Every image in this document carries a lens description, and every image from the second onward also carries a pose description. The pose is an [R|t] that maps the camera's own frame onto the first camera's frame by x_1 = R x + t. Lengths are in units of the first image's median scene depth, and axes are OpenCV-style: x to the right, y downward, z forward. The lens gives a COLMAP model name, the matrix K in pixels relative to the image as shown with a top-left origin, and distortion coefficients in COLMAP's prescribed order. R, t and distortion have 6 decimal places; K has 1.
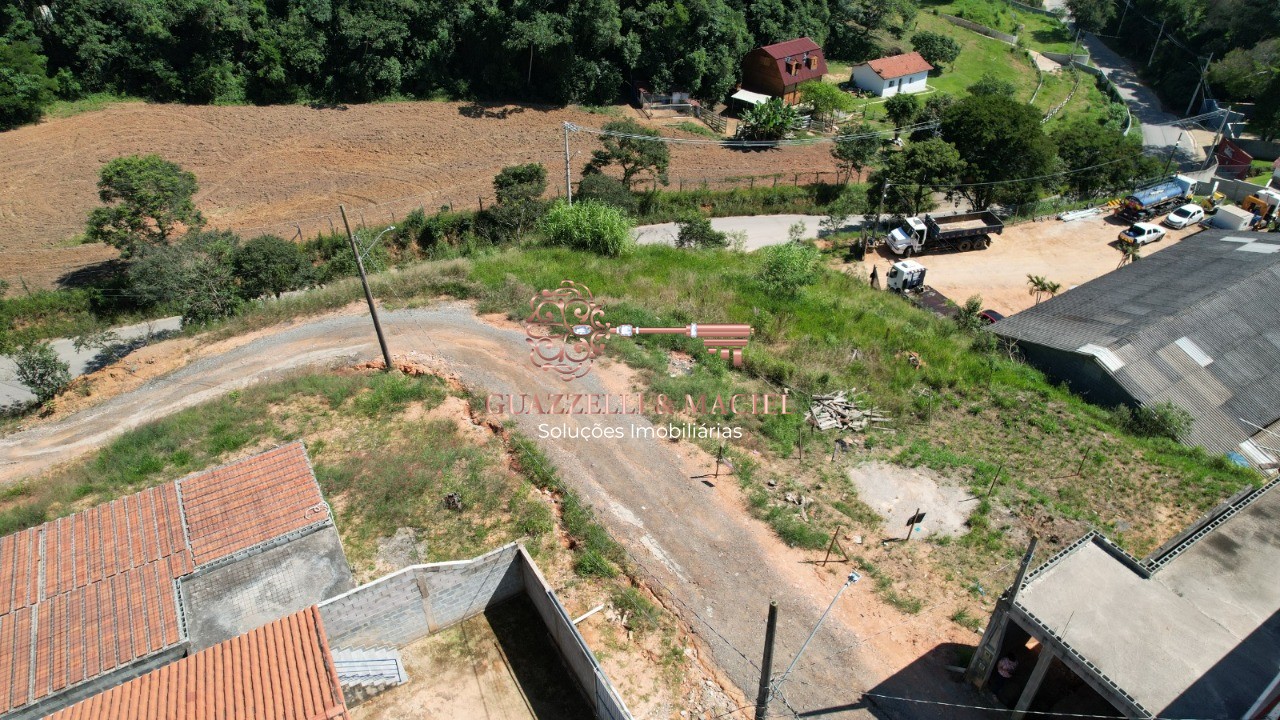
lens RADIAL K [[817.9, 0, 644.7], [0, 817.9, 350.6], [0, 0, 1]] dist [-0.068234, 0.058427]
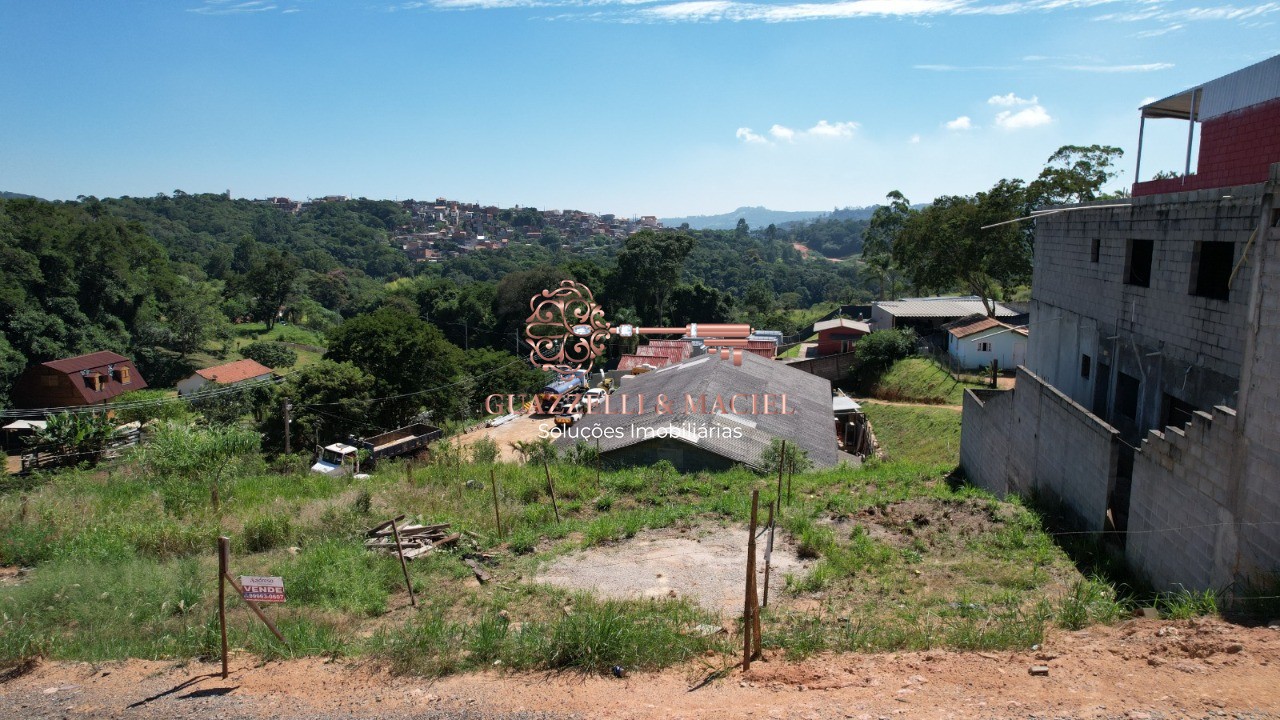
lens RADIAL K [[817.9, 0, 636.2], [0, 817.9, 362.0], [0, 0, 1]] dist [-0.068234, 0.058427]
pose [[0.693676, -0.117142, 0.710697, -0.000383], [0.422978, 0.864888, -0.270291, 0.086646], [-0.583012, 0.488104, 0.649501, 0.293526]]
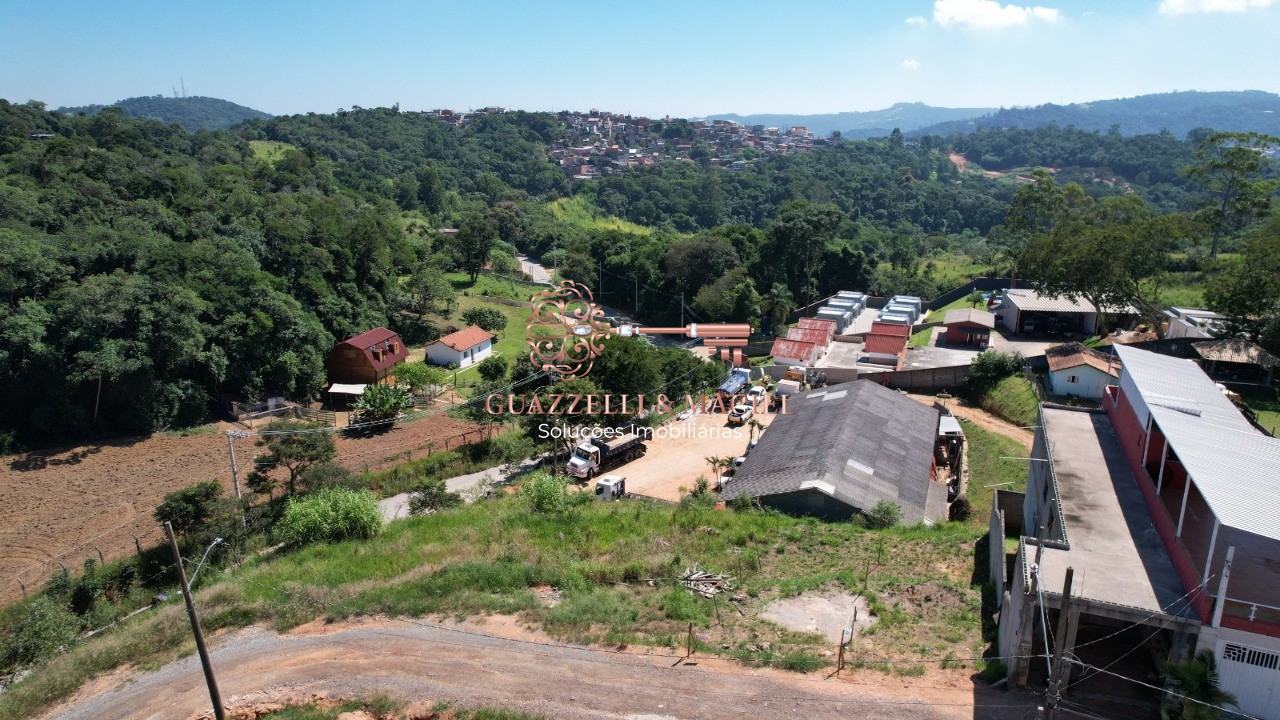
lens RADIAL K [[817.9, 0, 635.5], [0, 817.9, 359.6], [0, 0, 1]] dist [-0.068234, 0.058427]
pose [[0.808310, -0.168517, 0.564125, -0.209481], [0.348326, 0.909359, -0.227455, 0.009951], [-0.474662, 0.380354, 0.793743, 0.033106]]
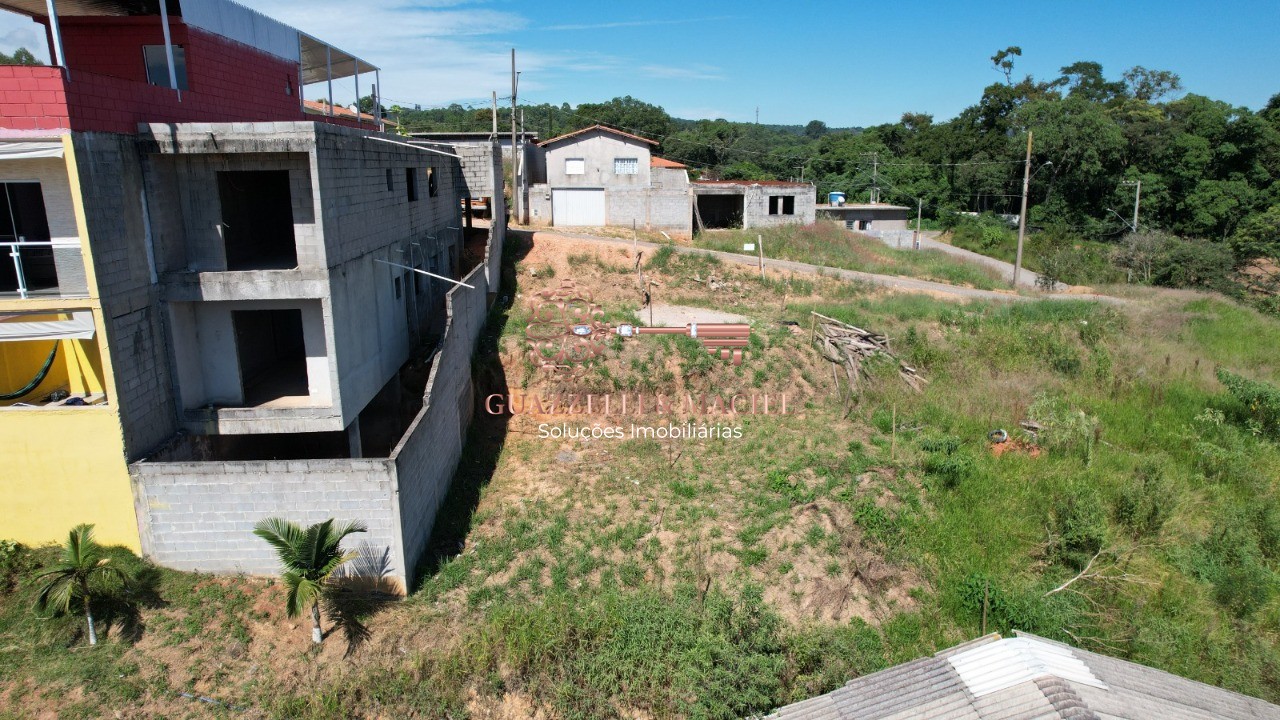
lens RADIAL K [[817.9, 0, 644.0], [0, 817.9, 356.6], [0, 0, 1]] dist [-0.068234, 0.058427]
pose [[-0.457434, 0.207646, -0.864660, 0.539357], [-0.512169, 0.733357, 0.447069, -0.088295], [0.726936, 0.647357, -0.229113, 0.541213]]
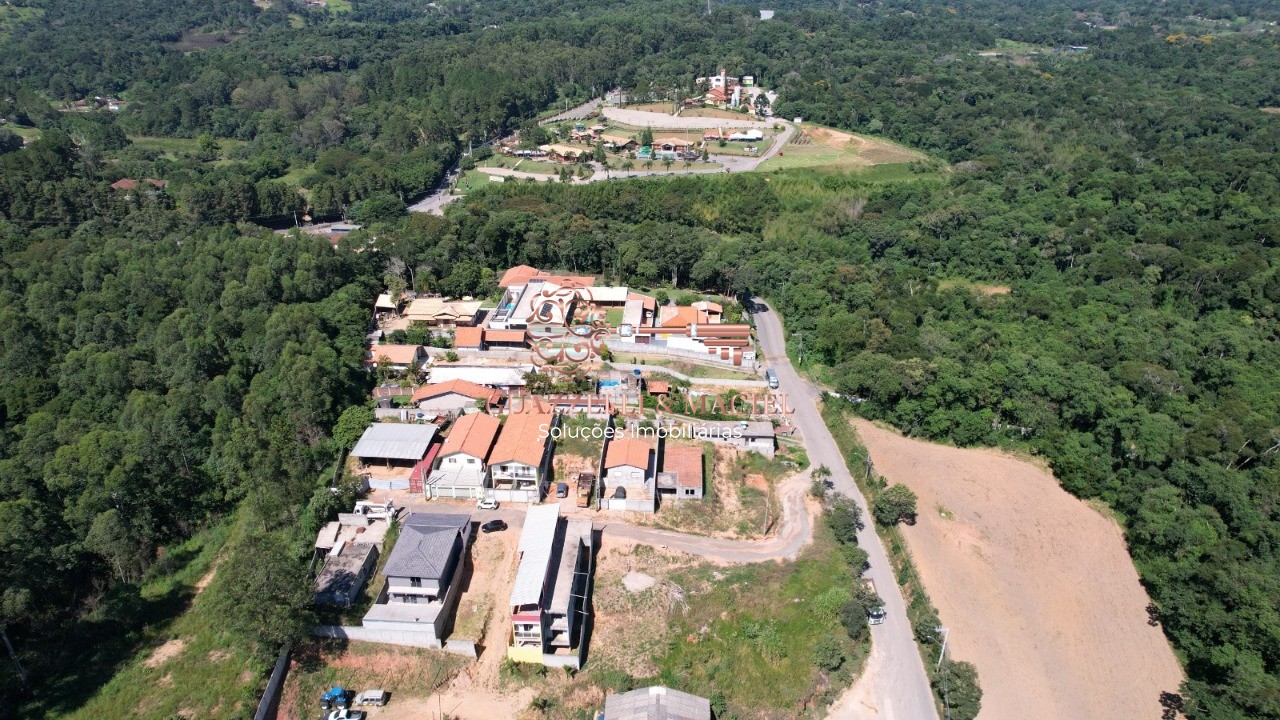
lens RADIAL K [[817.9, 0, 642.6], [0, 817.9, 352.9], [0, 0, 1]] dist [-0.068234, 0.058427]
pose [[-0.550953, 0.352655, -0.756363, 1.290821], [-0.481949, 0.605459, 0.633359, -1.329487], [0.681305, 0.713480, -0.163618, 0.387230]]
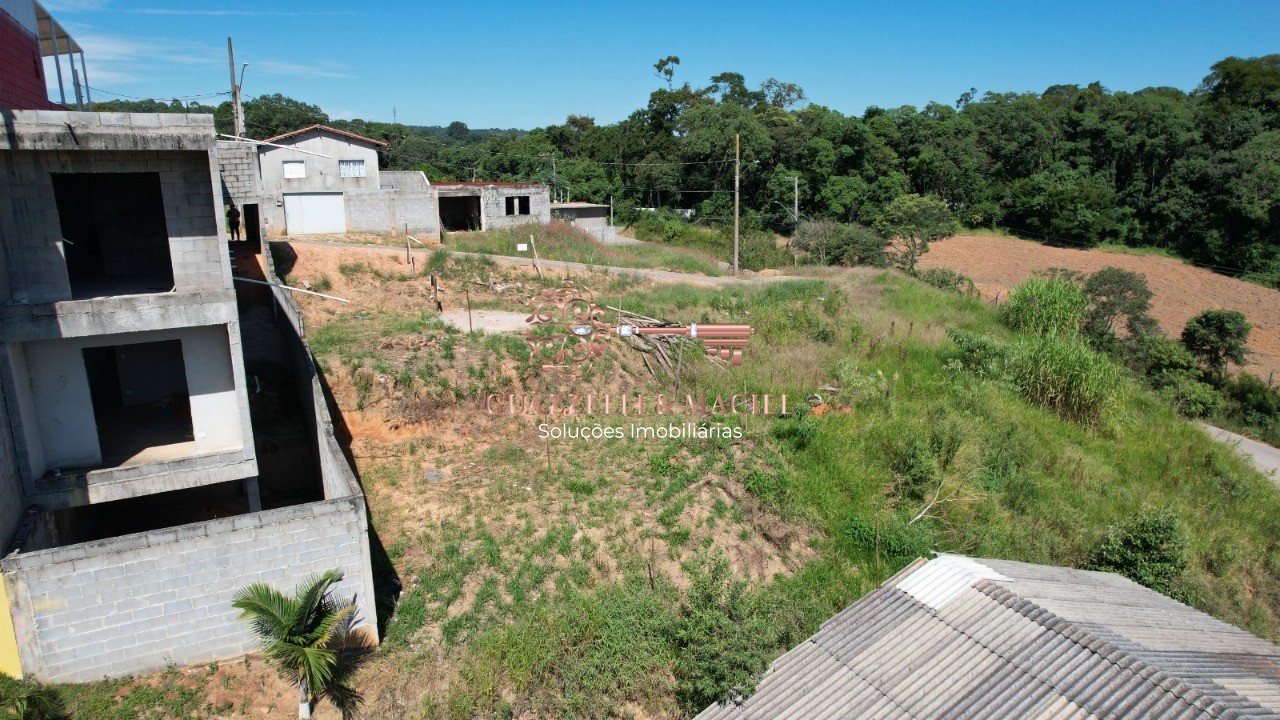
lens RADIAL K [[817.9, 0, 641.7], [0, 817.9, 357.8], [0, 0, 1]] dist [-0.068234, 0.058427]
pose [[-0.052444, 0.233058, -0.971048, 0.563488], [-0.574952, 0.788005, 0.220179, -0.044722], [0.816505, 0.569853, 0.092671, 0.480199]]
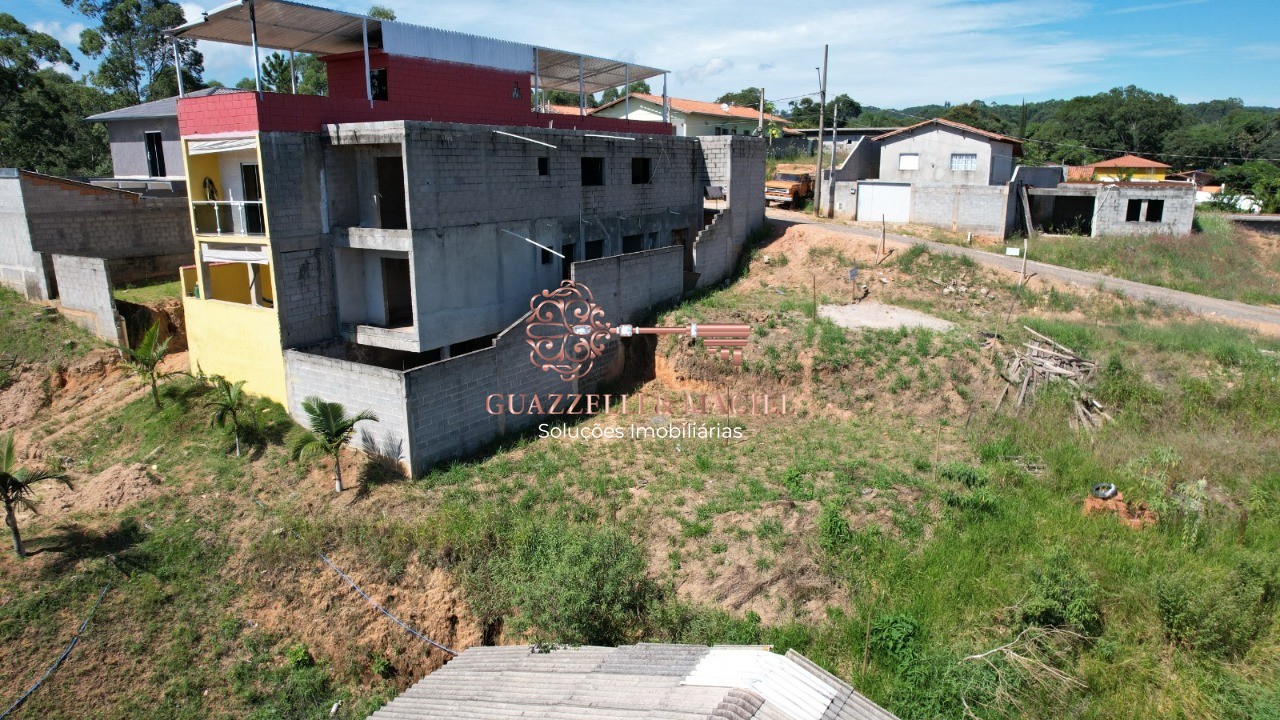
lens RADIAL K [[817.9, 0, 646.0], [0, 817.9, 358.0], [0, 0, 1]] dist [-0.068234, 0.058427]
pose [[-0.885056, 0.109816, -0.452345, 0.444649], [-0.268623, 0.673138, 0.689004, -0.161333], [0.380154, 0.731317, -0.566266, 0.650735]]
